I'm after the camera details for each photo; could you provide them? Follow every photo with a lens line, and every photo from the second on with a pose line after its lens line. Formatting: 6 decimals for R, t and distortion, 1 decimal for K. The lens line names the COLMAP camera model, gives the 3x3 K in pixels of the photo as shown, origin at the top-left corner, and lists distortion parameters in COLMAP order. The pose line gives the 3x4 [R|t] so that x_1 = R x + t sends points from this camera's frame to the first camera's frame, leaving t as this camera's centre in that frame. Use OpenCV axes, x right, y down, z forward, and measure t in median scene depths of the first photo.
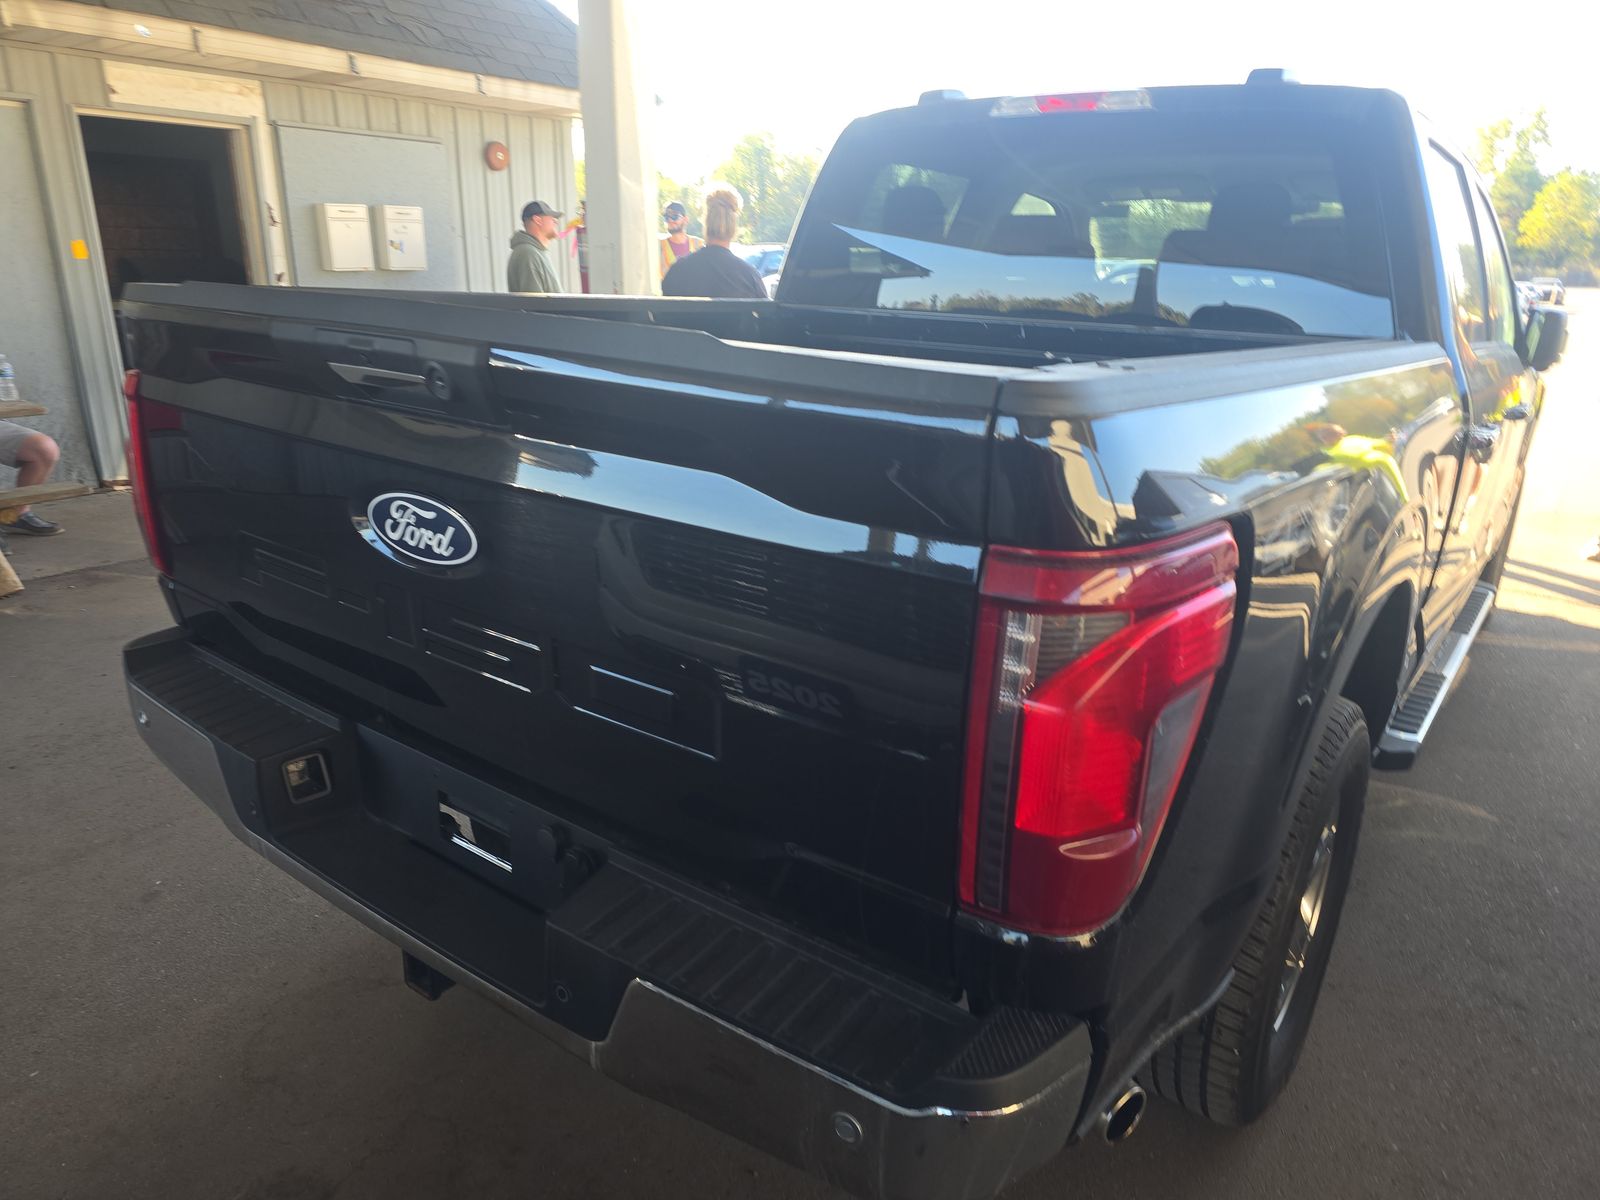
lens RADIAL K [[1081.8, 0, 811.1], [0, 1081.8, 596.7], [0, 0, 1]] dist [0.048525, -0.035663]
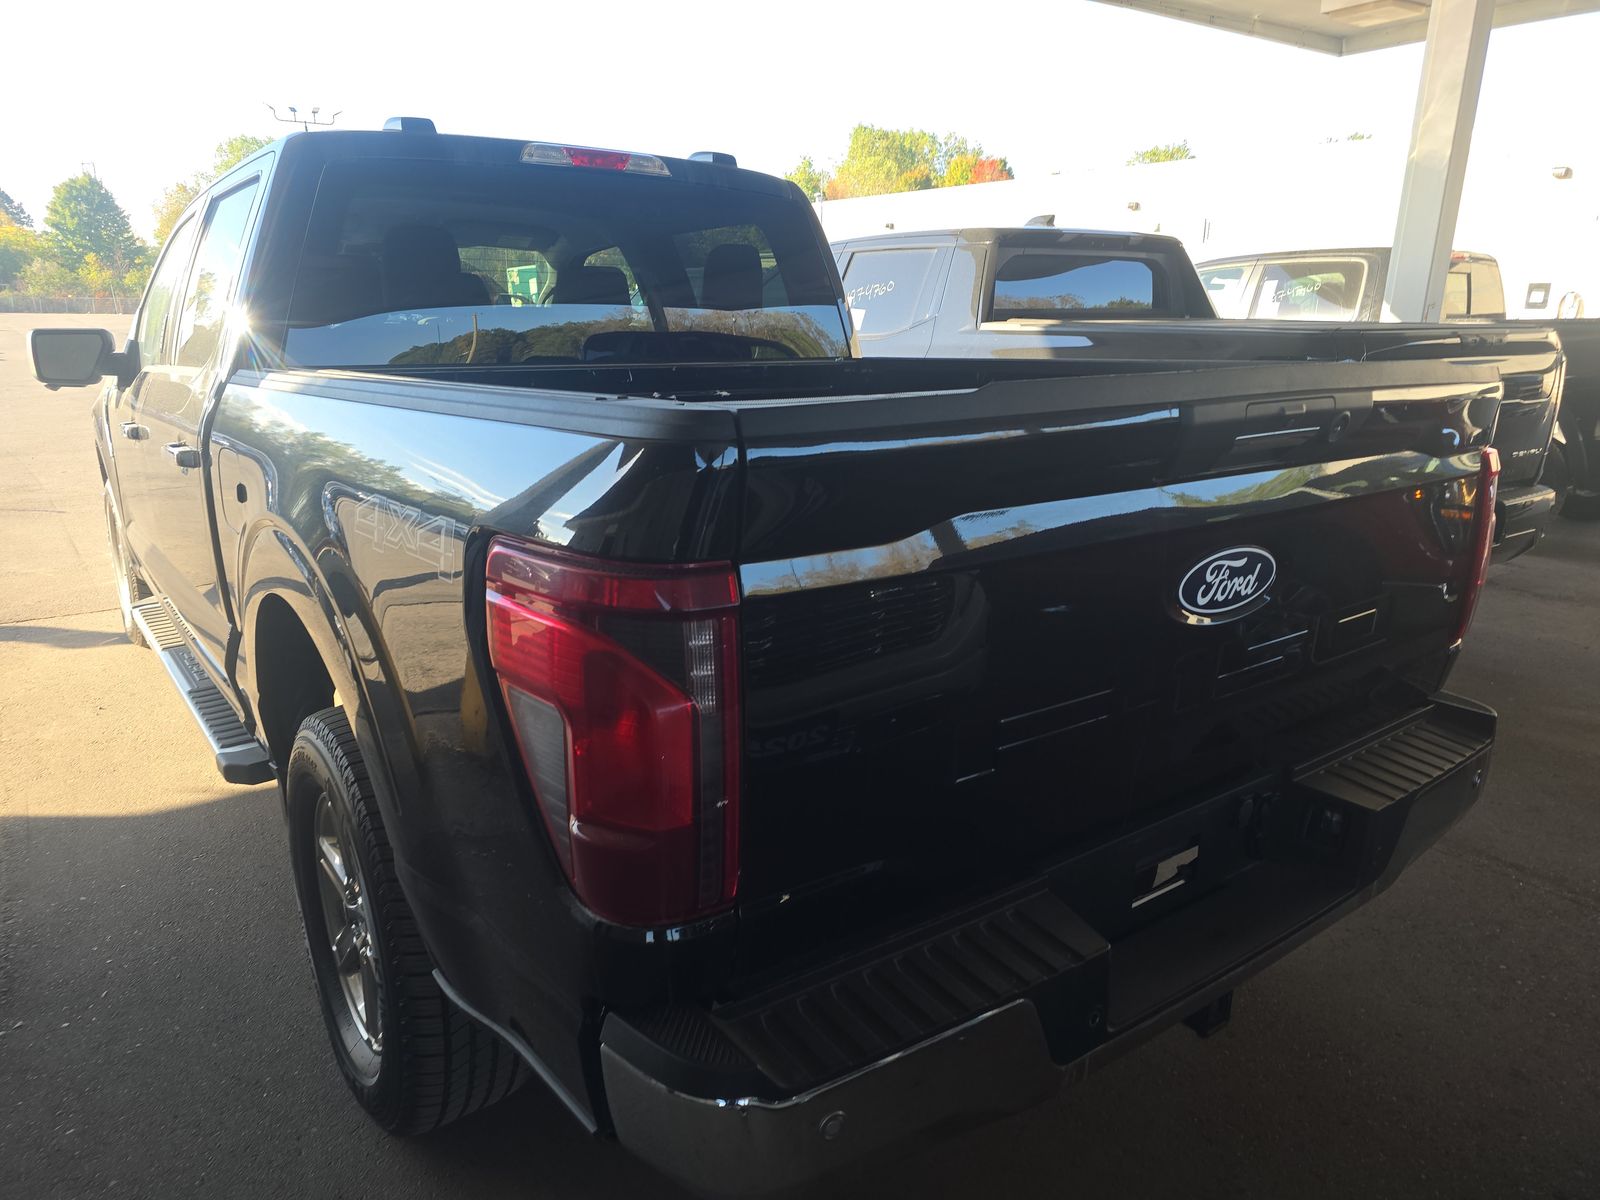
lens RADIAL K [[1081.8, 0, 806.4], [0, 1081.8, 604.6], [0, 0, 1]] dist [0.048525, -0.035663]
pose [[0.287394, -0.277932, 0.916602, -1.442424], [0.288721, 0.937599, 0.193773, -0.361587], [-0.913261, 0.208953, 0.349705, 0.994721]]
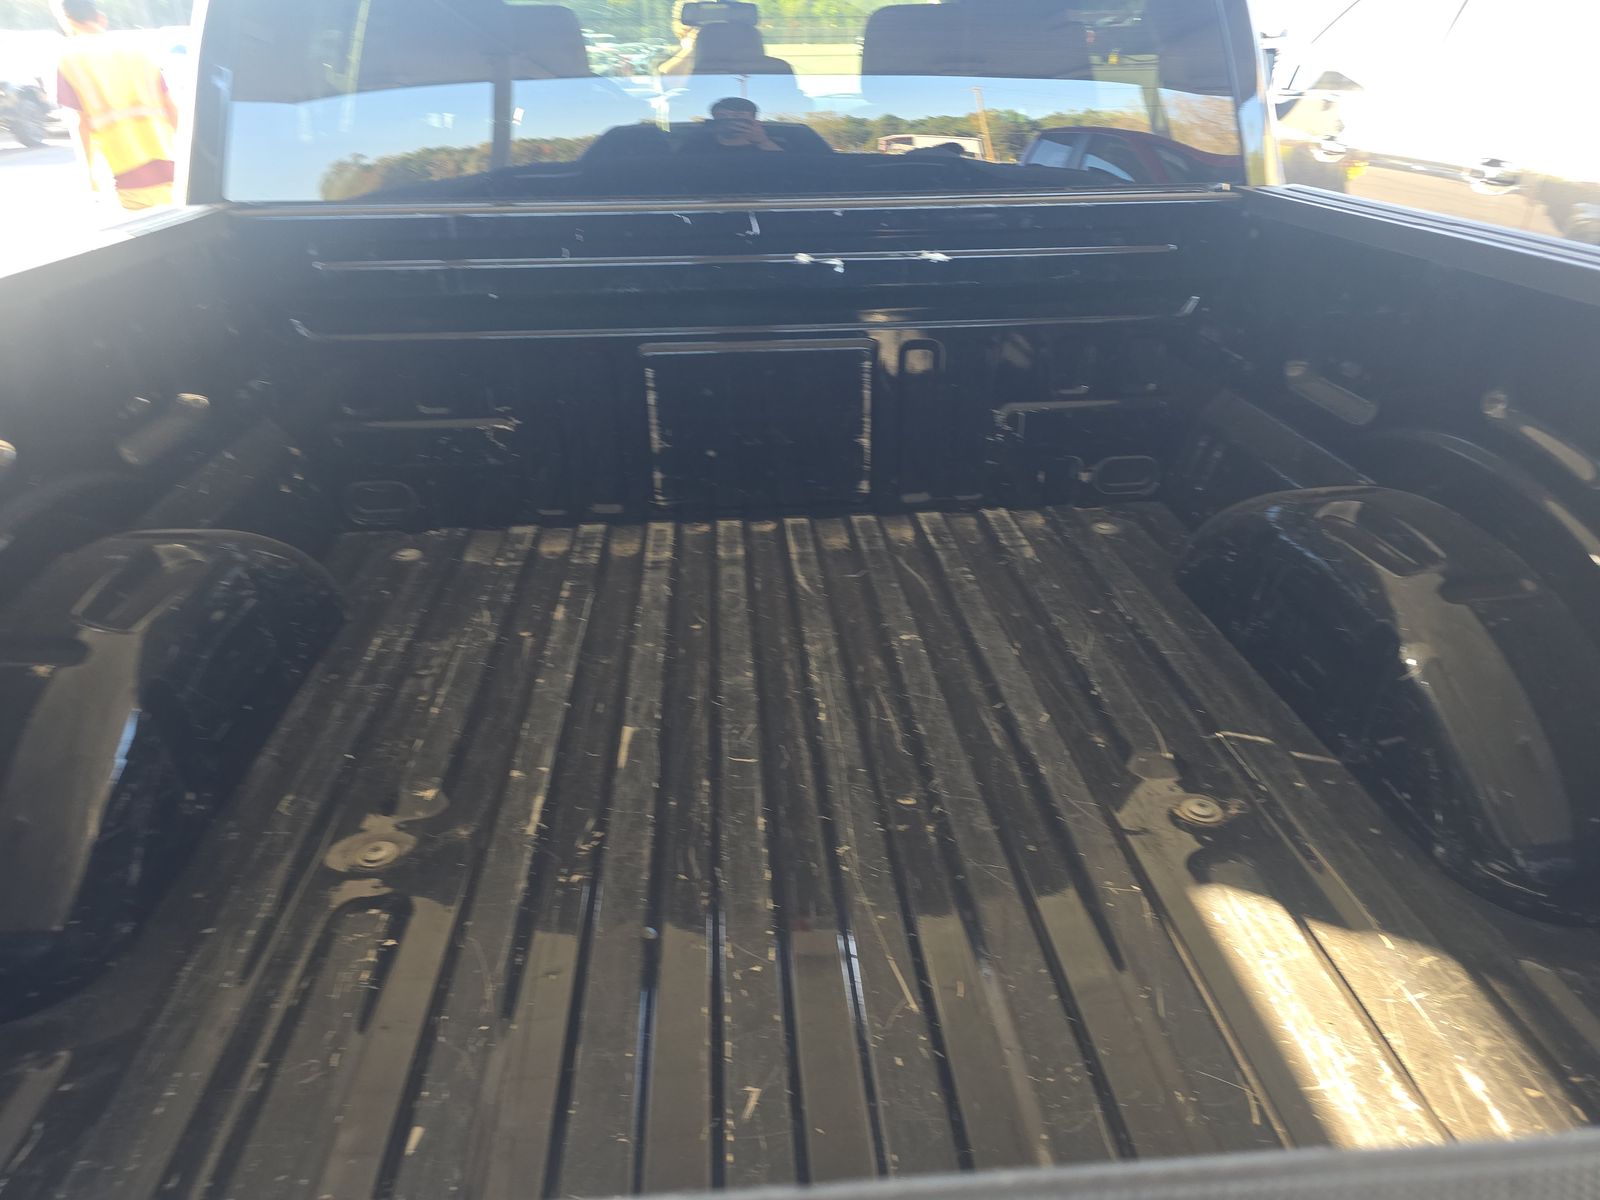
lens RADIAL K [[1081.8, 0, 793.9], [0, 1081.8, 584.2], [0, 0, 1]] dist [0.048525, -0.035663]
pose [[0.760870, -0.327156, 0.560398, -0.392417], [0.226603, 0.943196, 0.242965, -0.370552], [-0.608053, -0.057877, 0.791784, 0.896657]]
